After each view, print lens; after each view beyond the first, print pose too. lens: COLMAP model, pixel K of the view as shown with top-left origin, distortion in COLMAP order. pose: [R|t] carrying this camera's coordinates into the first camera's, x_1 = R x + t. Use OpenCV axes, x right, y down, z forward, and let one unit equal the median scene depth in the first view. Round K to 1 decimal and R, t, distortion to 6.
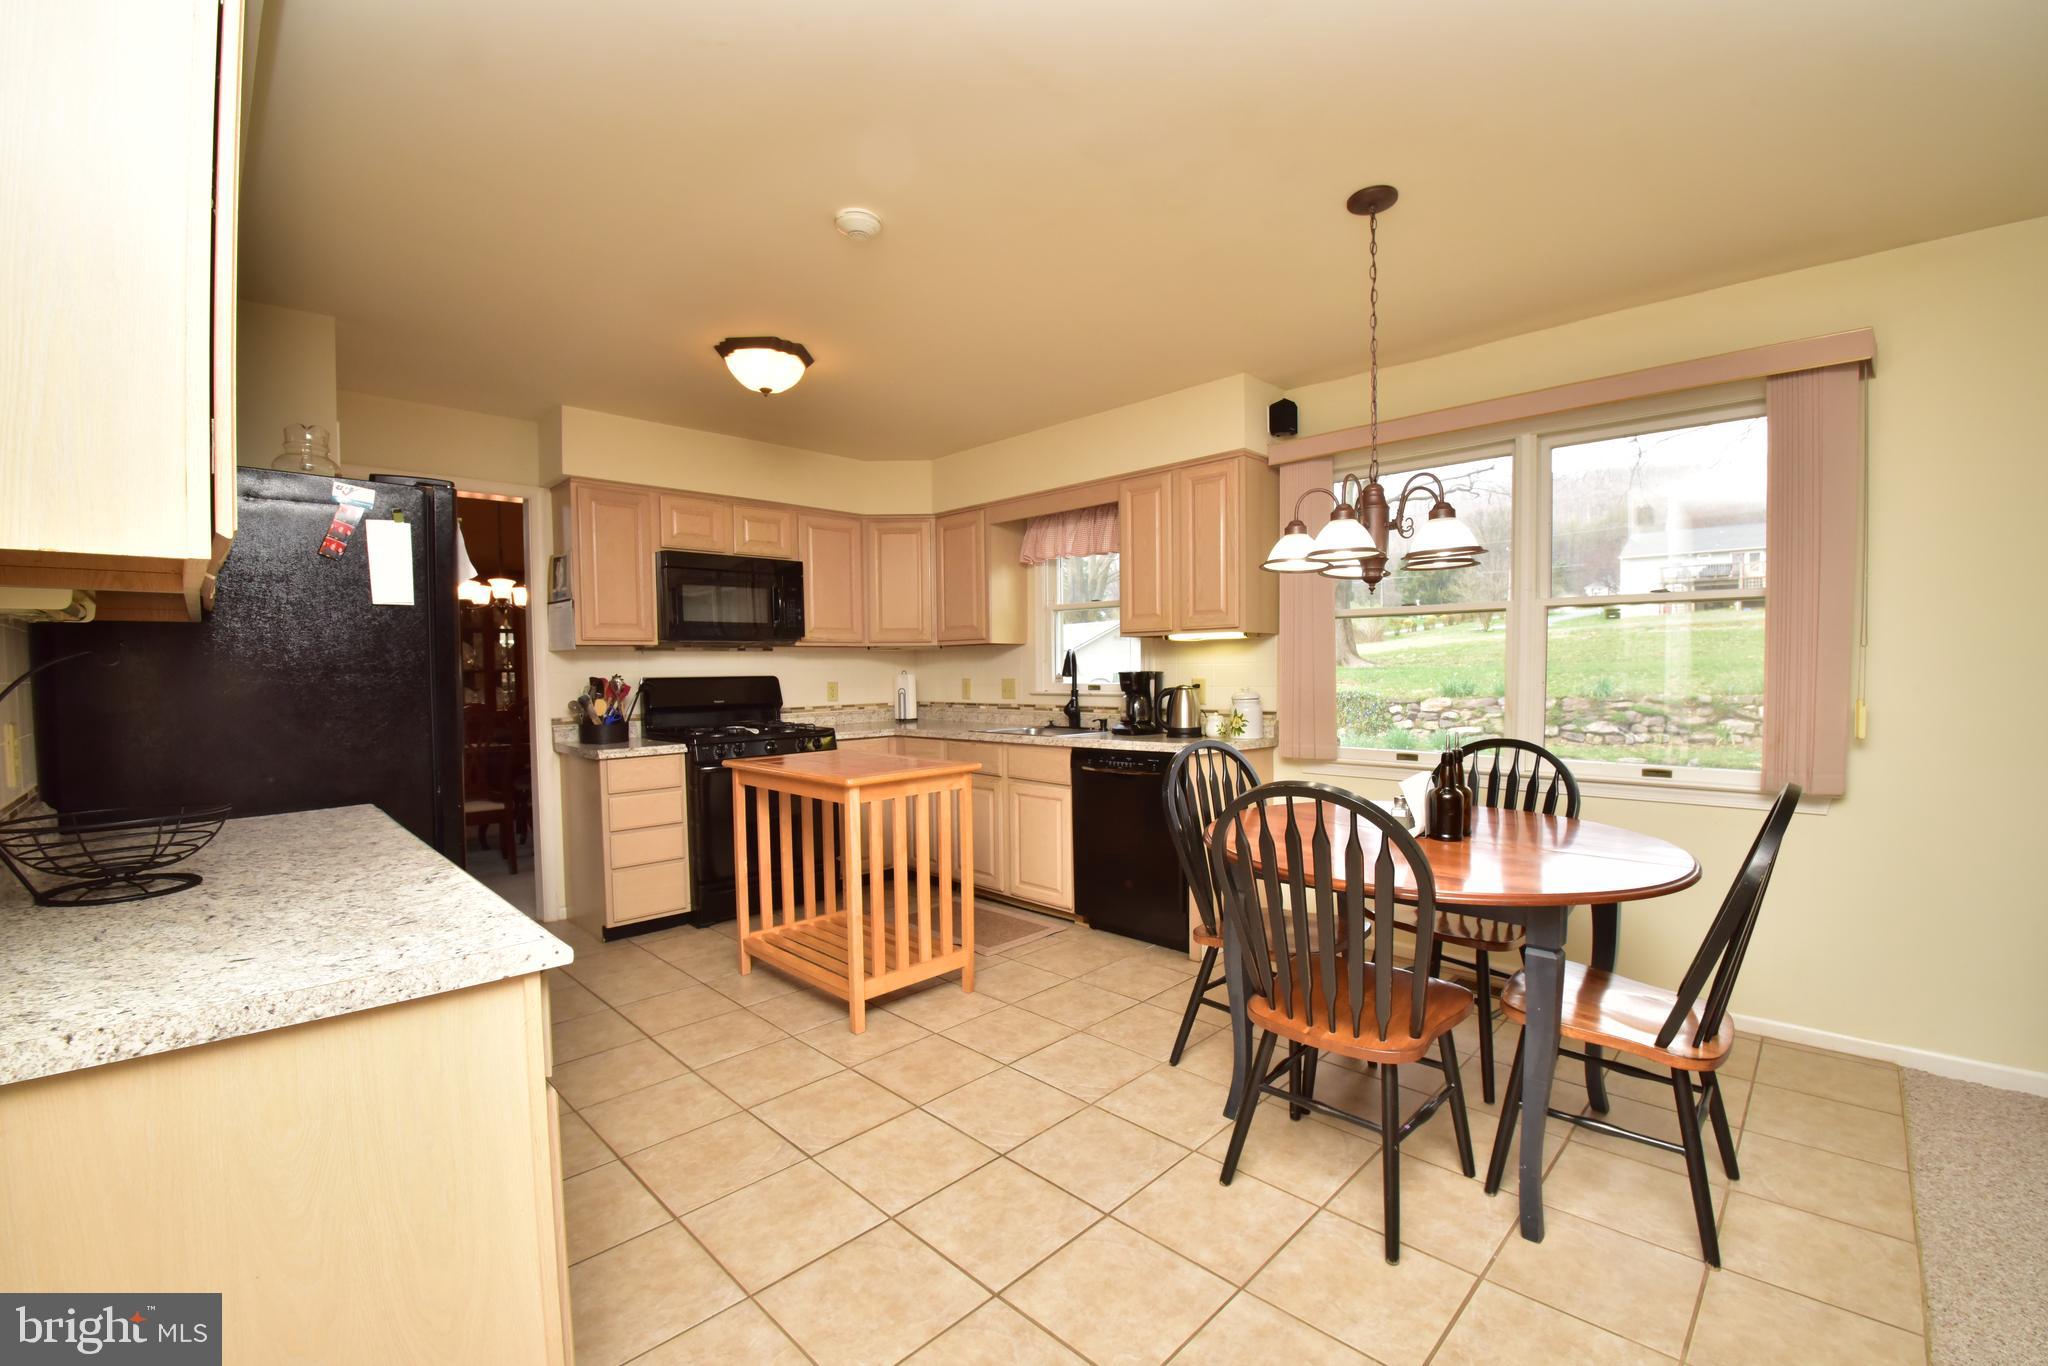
lens RADIAL K [[857.8, 0, 1038.4], [0, 857.8, 703.1], [0, 0, 1]] dist [-0.035458, -0.000539]
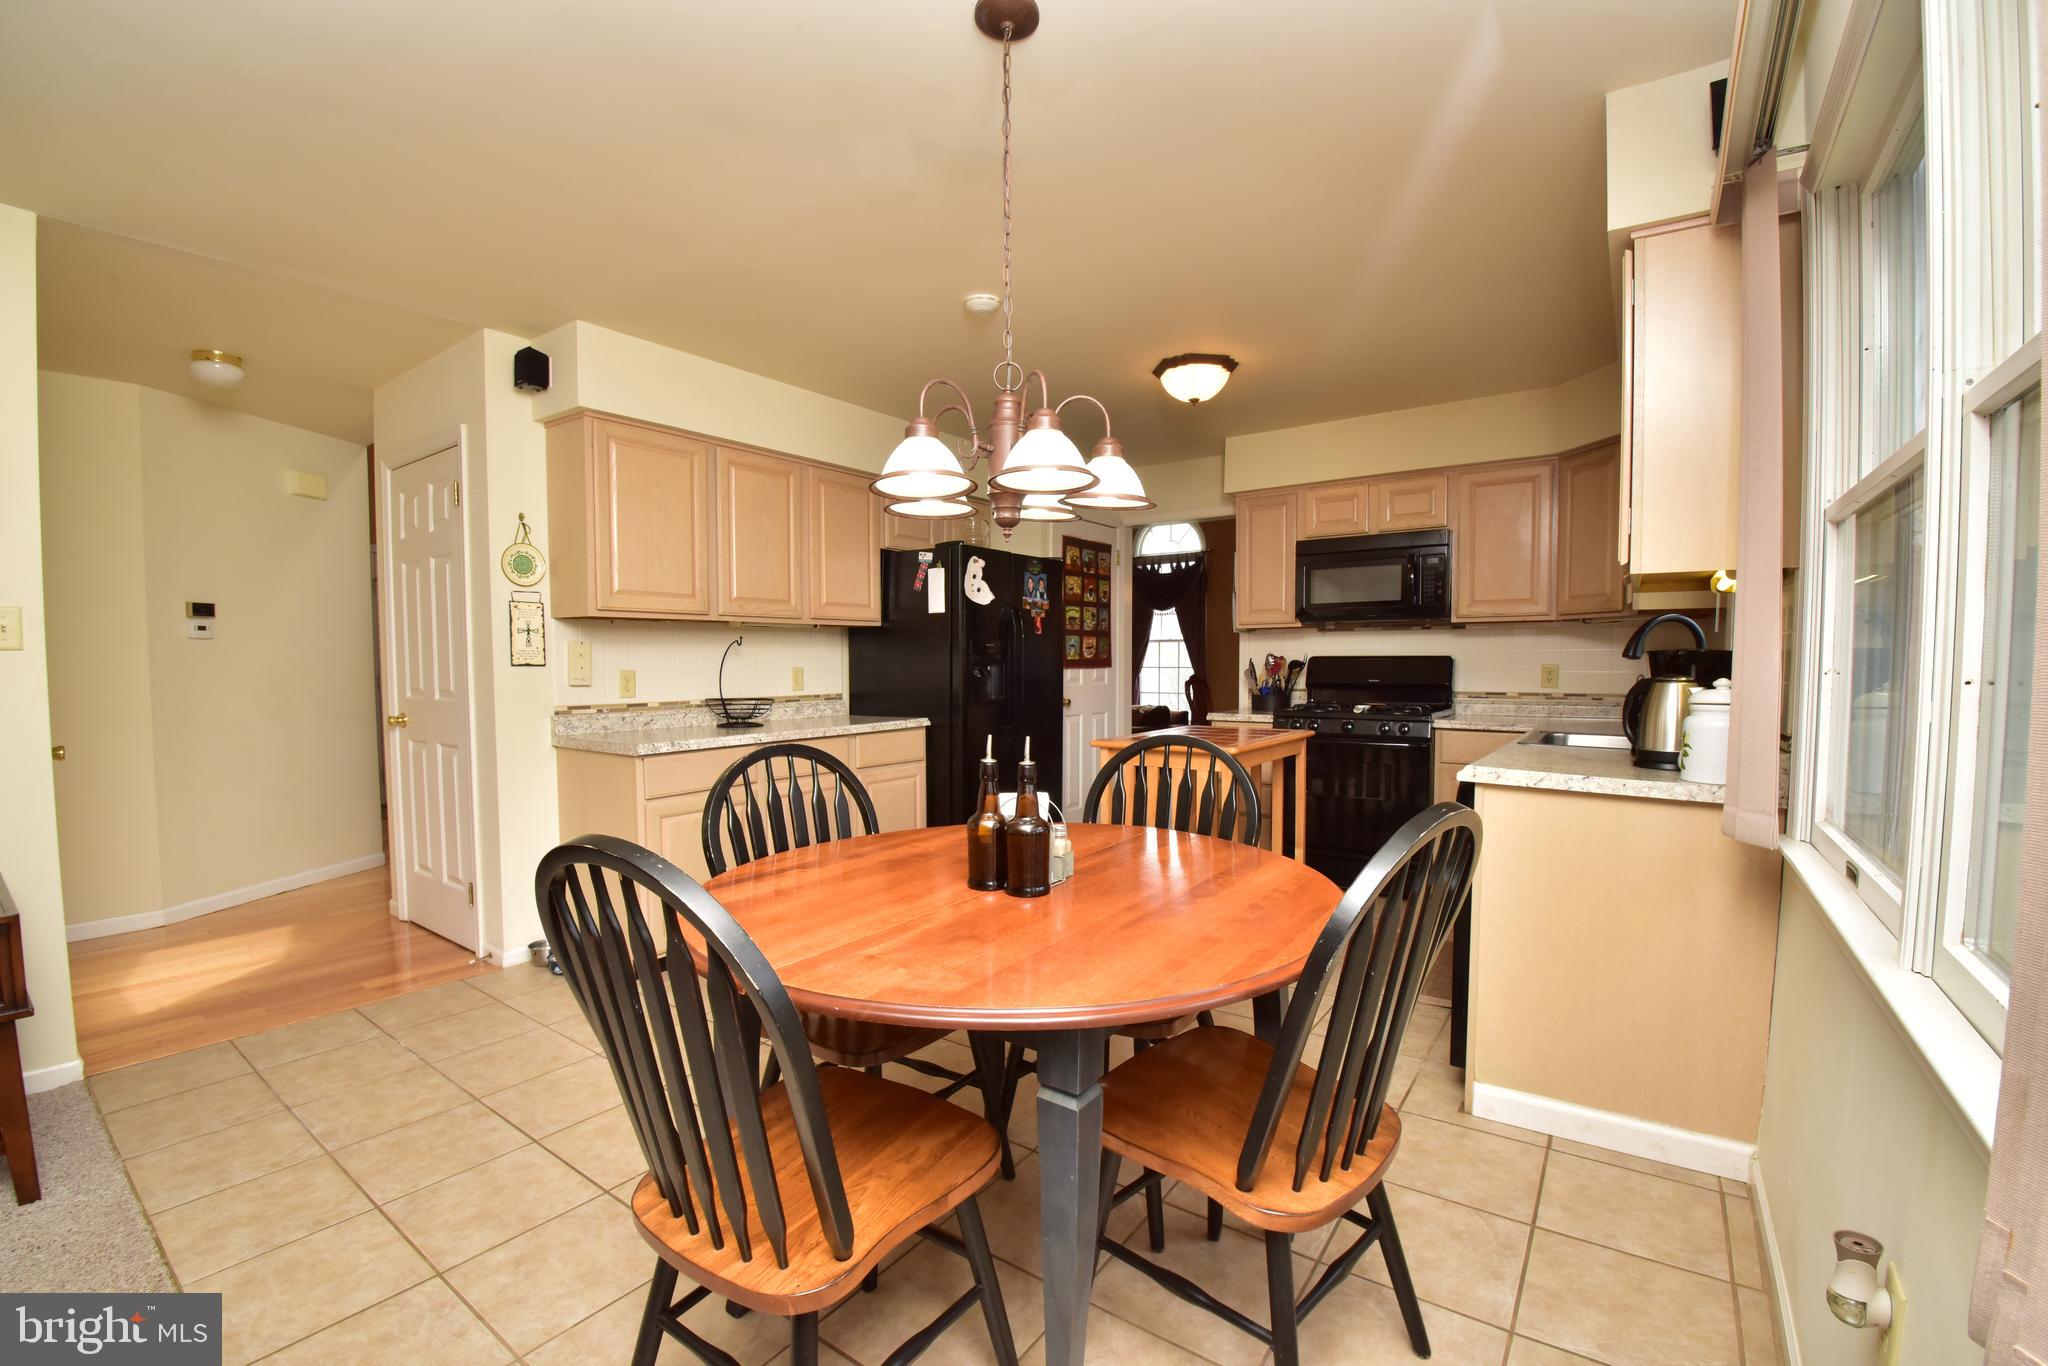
lens RADIAL K [[857.8, 0, 1038.4], [0, 857.8, 703.1], [0, 0, 1]] dist [-0.035458, -0.000539]
pose [[0.156986, 0.058925, -0.985841, 0.600367], [-0.039357, 0.997799, 0.053372, -0.014211], [0.986816, 0.030421, 0.158960, 0.475904]]
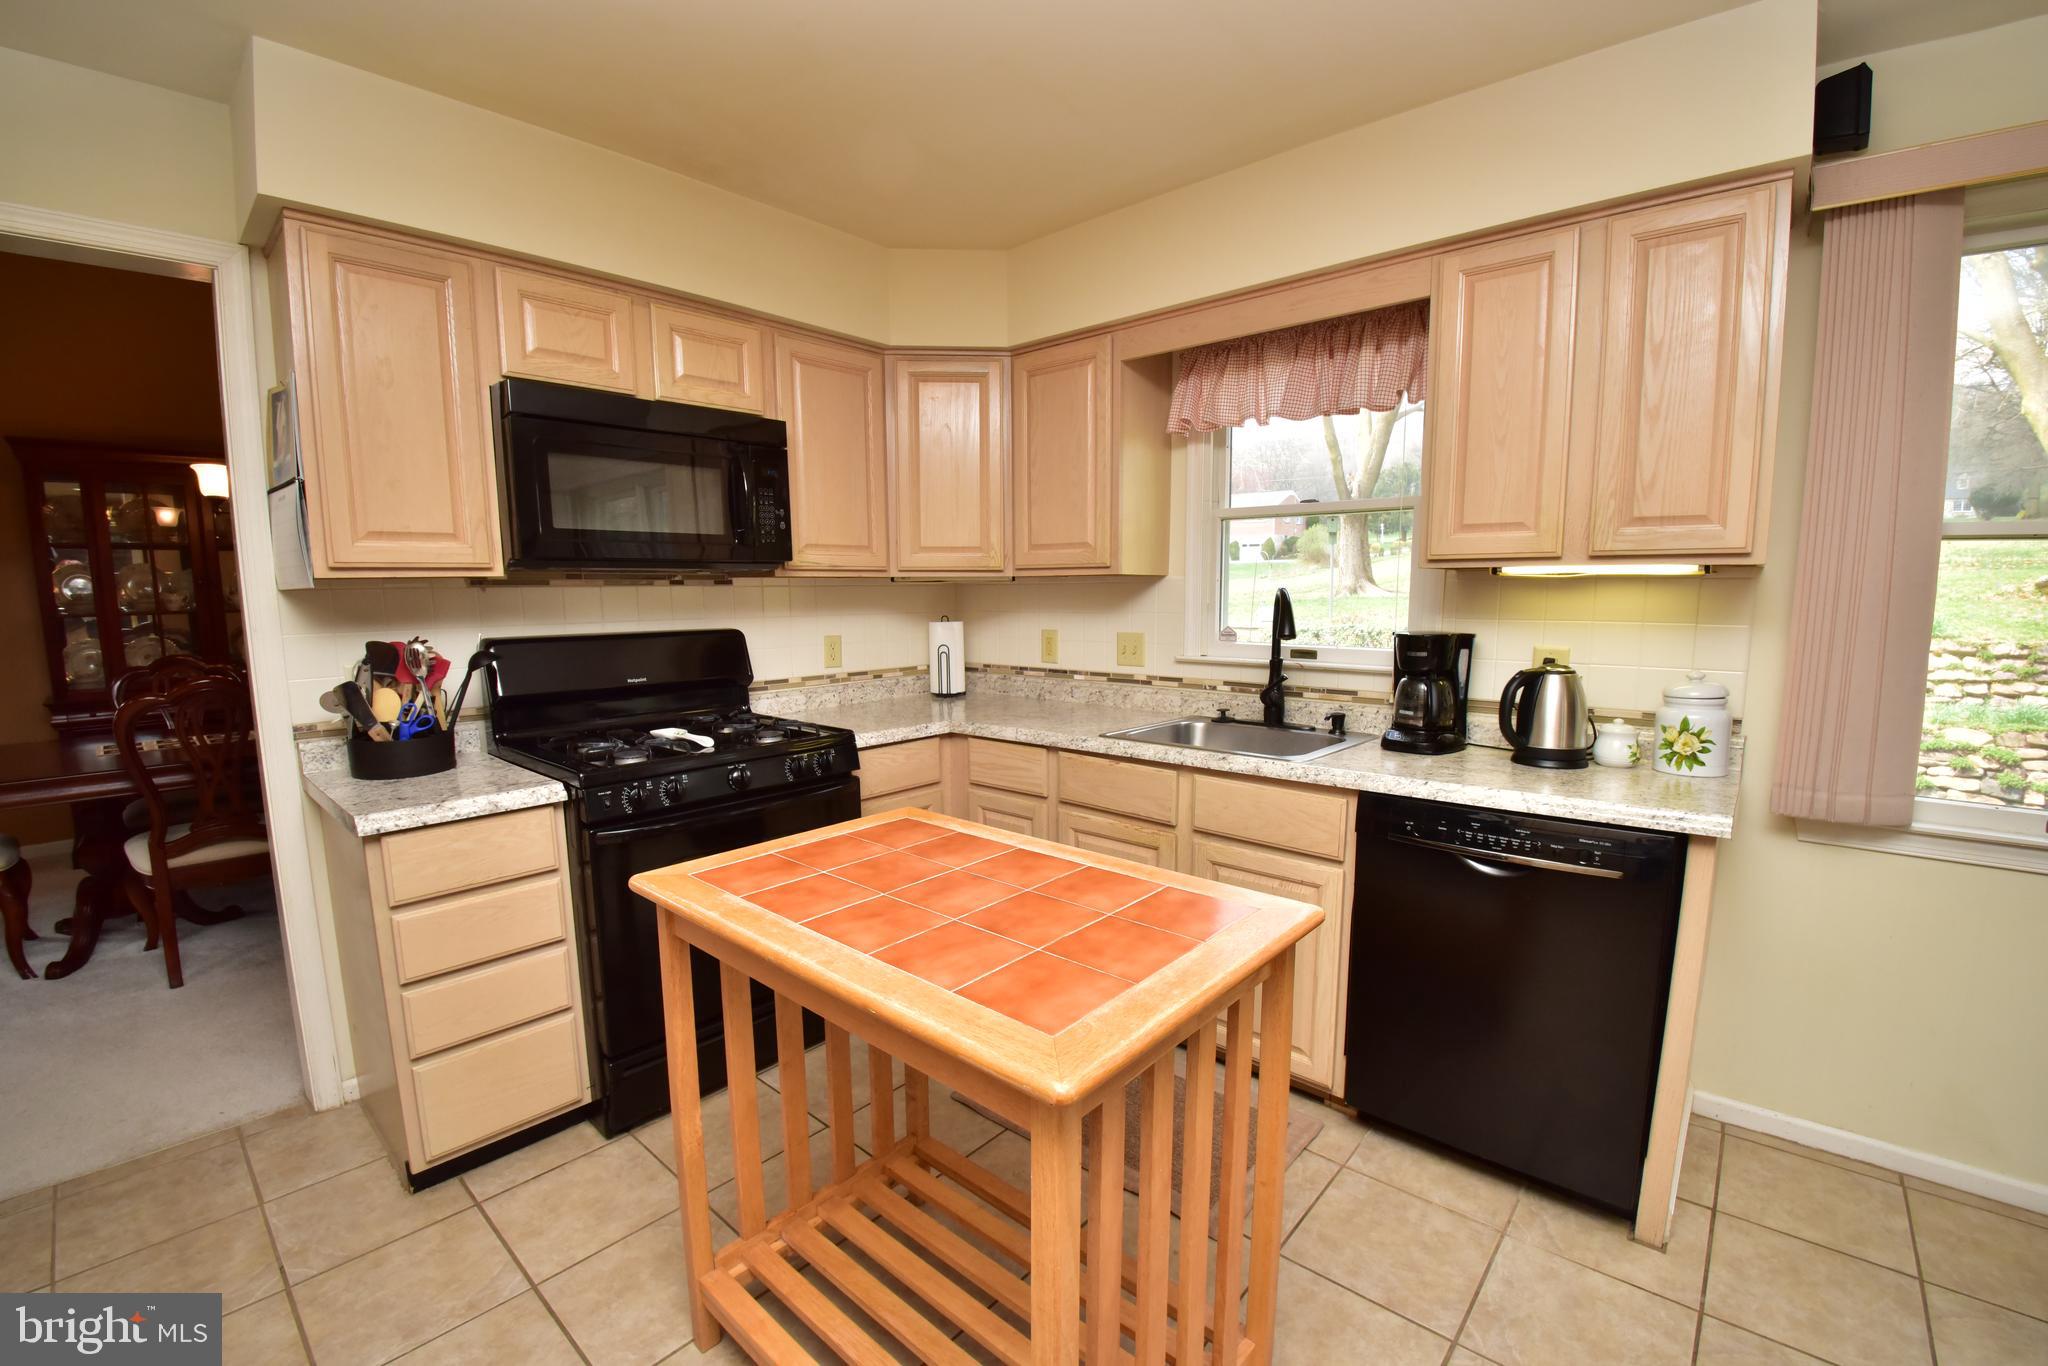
lens RADIAL K [[857.8, 0, 1038.4], [0, 857.8, 703.1], [0, 0, 1]] dist [-0.035458, -0.000539]
pose [[0.998252, -0.000741, 0.059094, -0.161799], [-0.004688, 0.995778, 0.091679, -0.040769], [-0.058913, -0.091796, 0.994034, 0.477351]]
